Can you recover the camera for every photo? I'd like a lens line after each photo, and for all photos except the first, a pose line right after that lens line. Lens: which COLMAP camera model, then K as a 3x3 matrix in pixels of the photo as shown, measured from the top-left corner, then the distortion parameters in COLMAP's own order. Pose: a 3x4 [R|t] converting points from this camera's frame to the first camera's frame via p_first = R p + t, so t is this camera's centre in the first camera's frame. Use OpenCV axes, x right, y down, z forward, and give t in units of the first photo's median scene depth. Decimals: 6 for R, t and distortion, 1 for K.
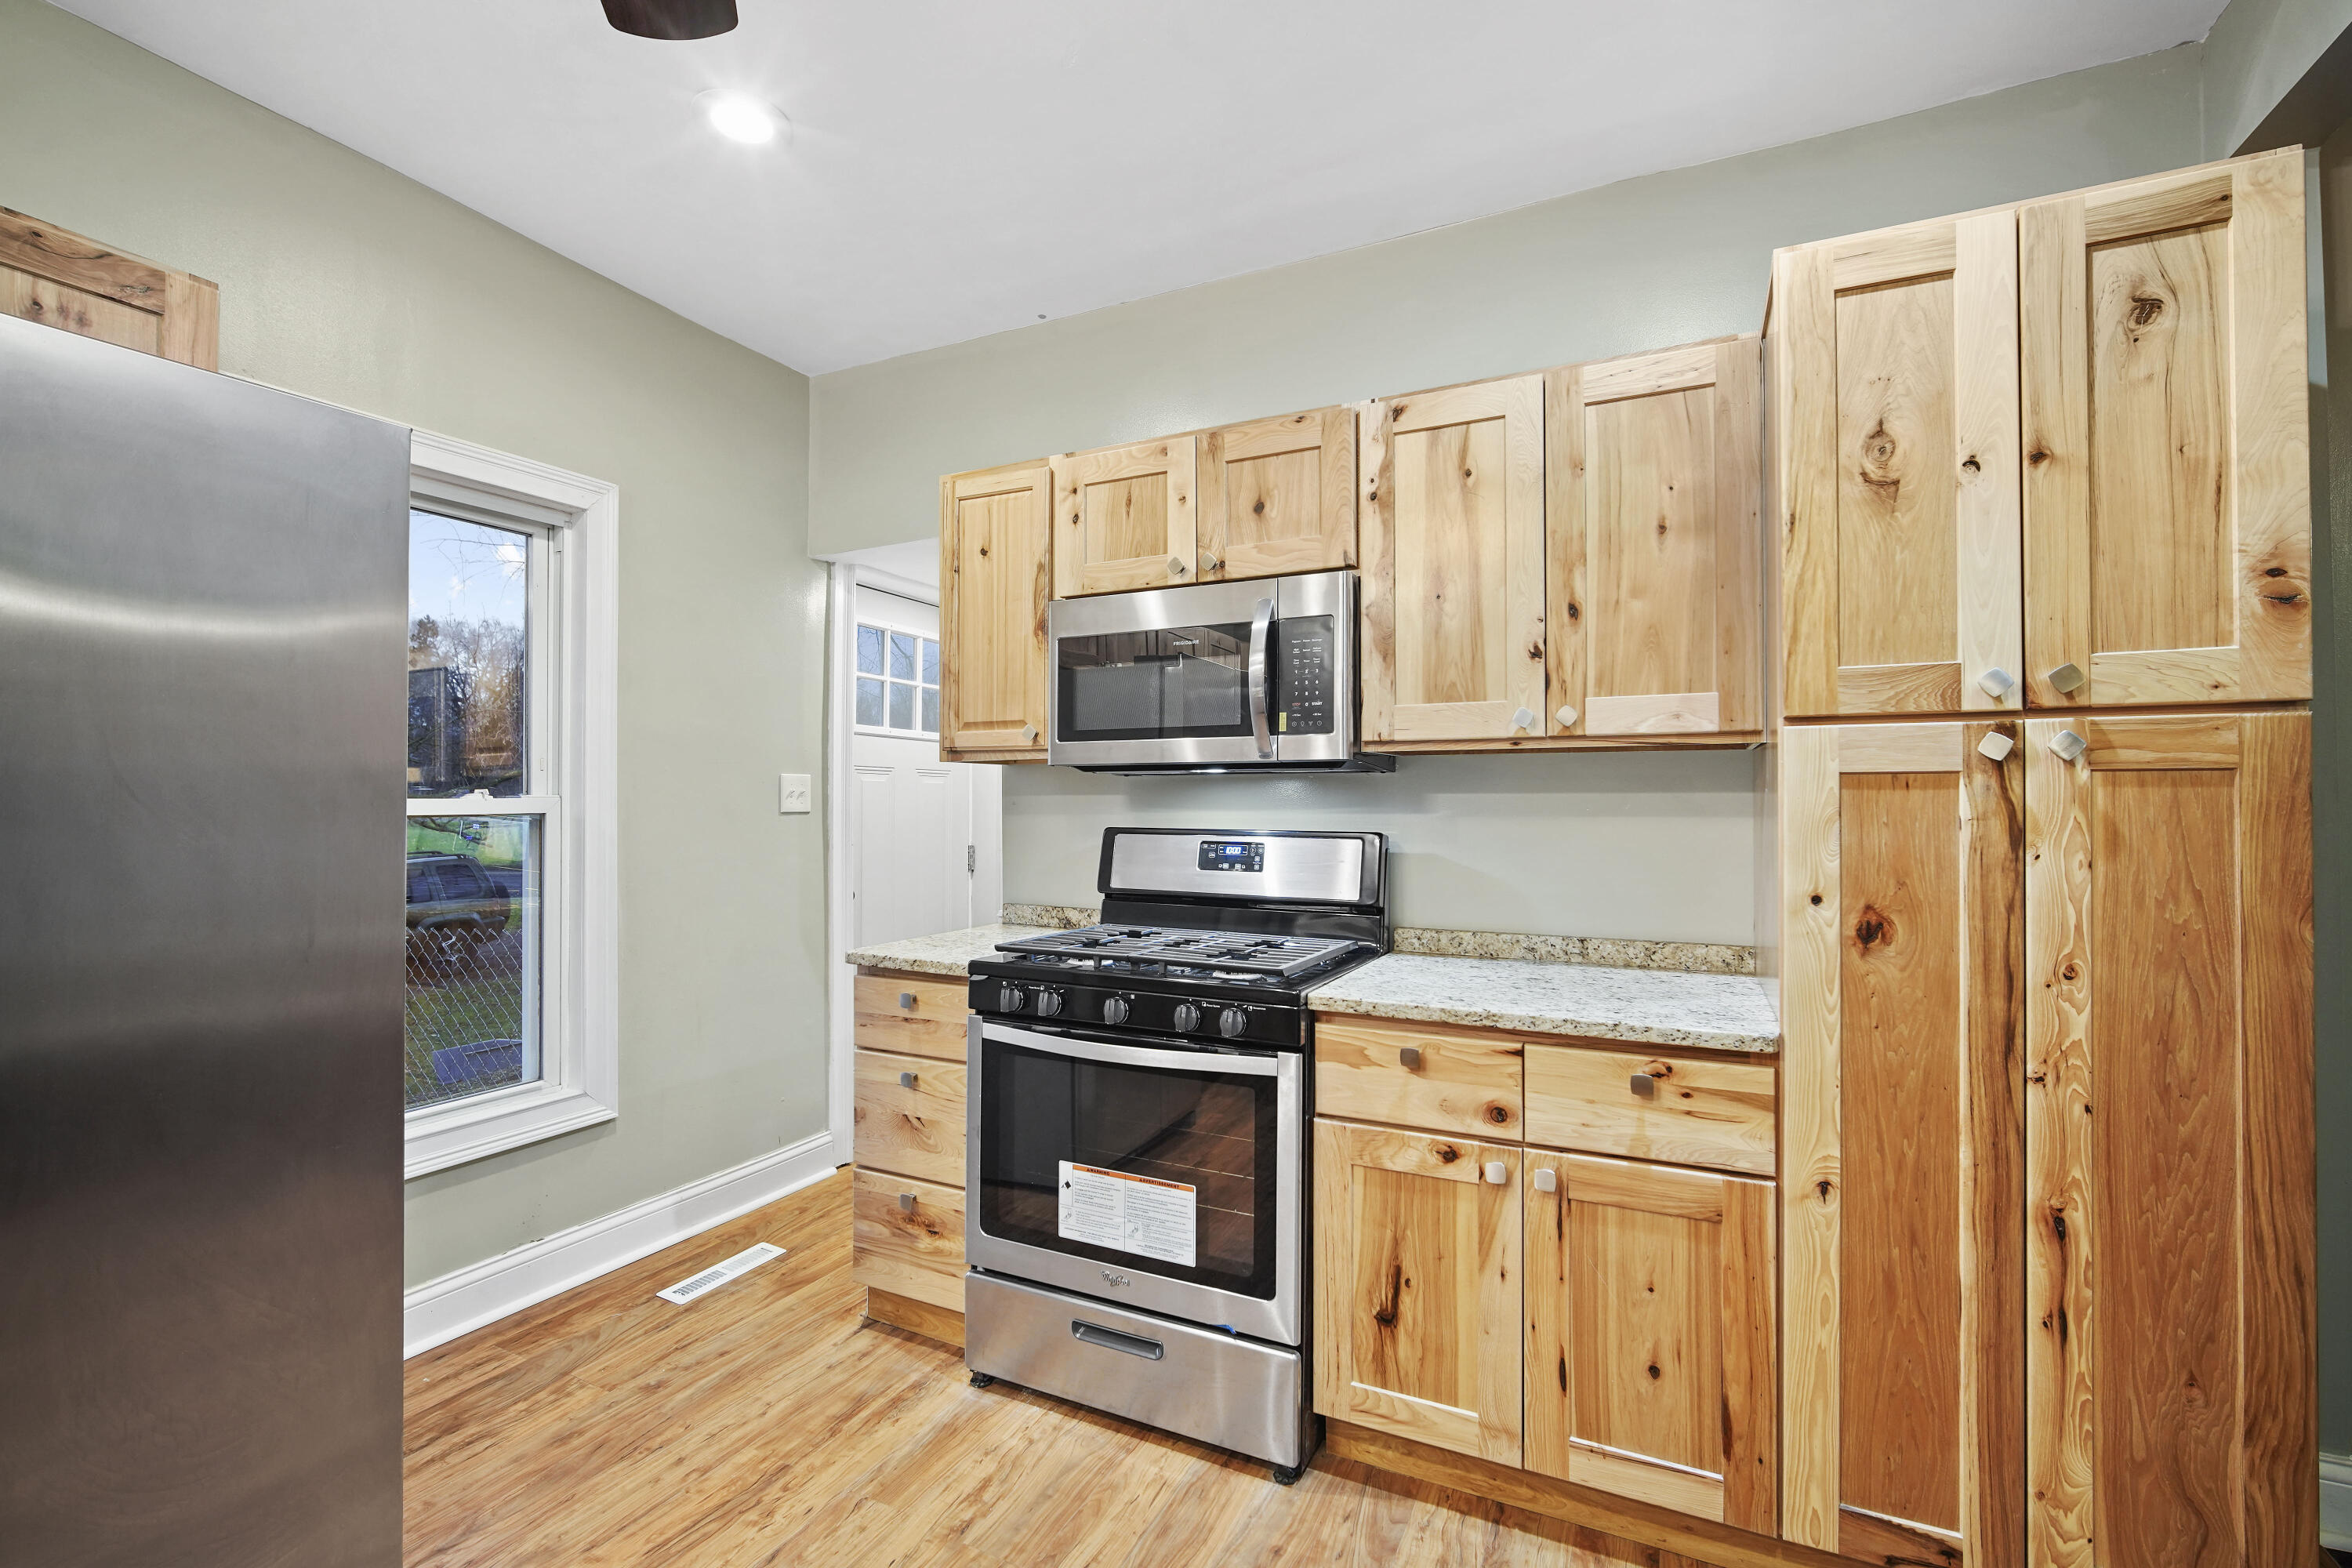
lens RADIAL K [[1032.7, 0, 1175.4], [0, 1032.7, 788.3], [0, 0, 1]] dist [-0.011615, 0.003115]
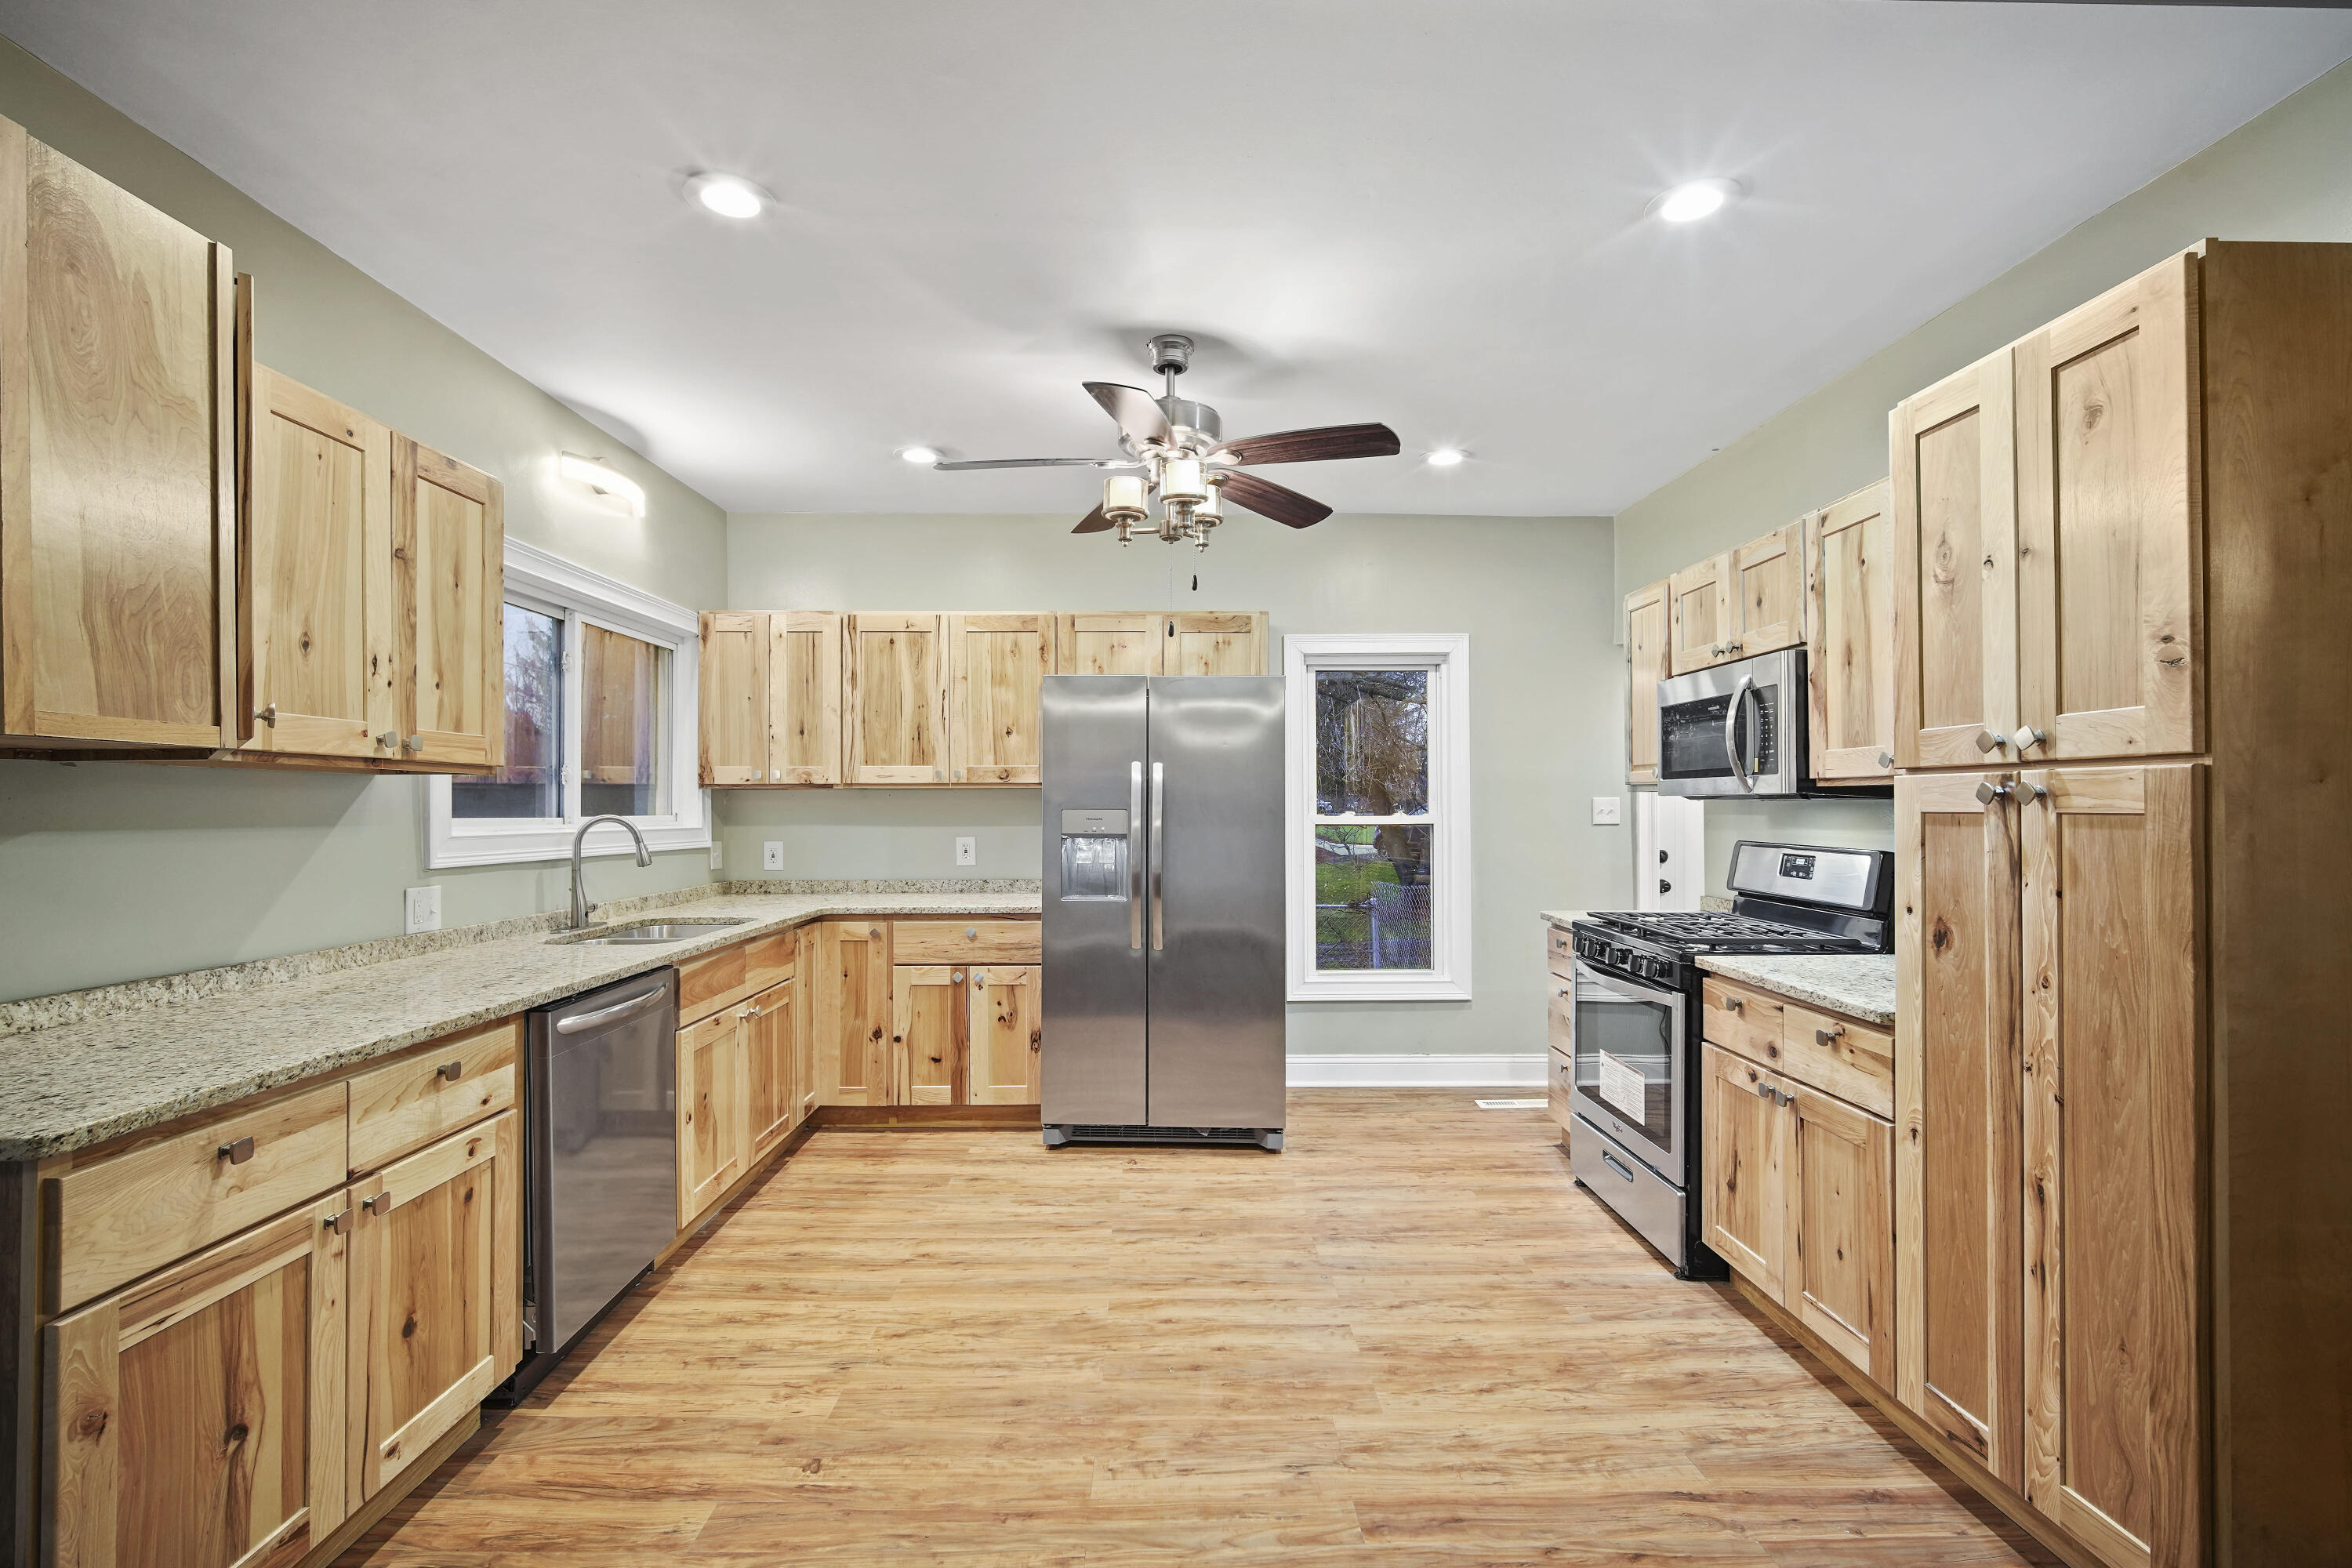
lens RADIAL K [[1032.7, 0, 1161.9], [0, 1032.7, 797.8], [0, 0, 1]] dist [-0.011615, 0.003115]
pose [[0.448576, -0.006649, -0.893720, 1.258311], [0.013317, 0.999911, -0.000754, -0.041211], [0.893645, -0.011563, 0.448625, -0.387501]]
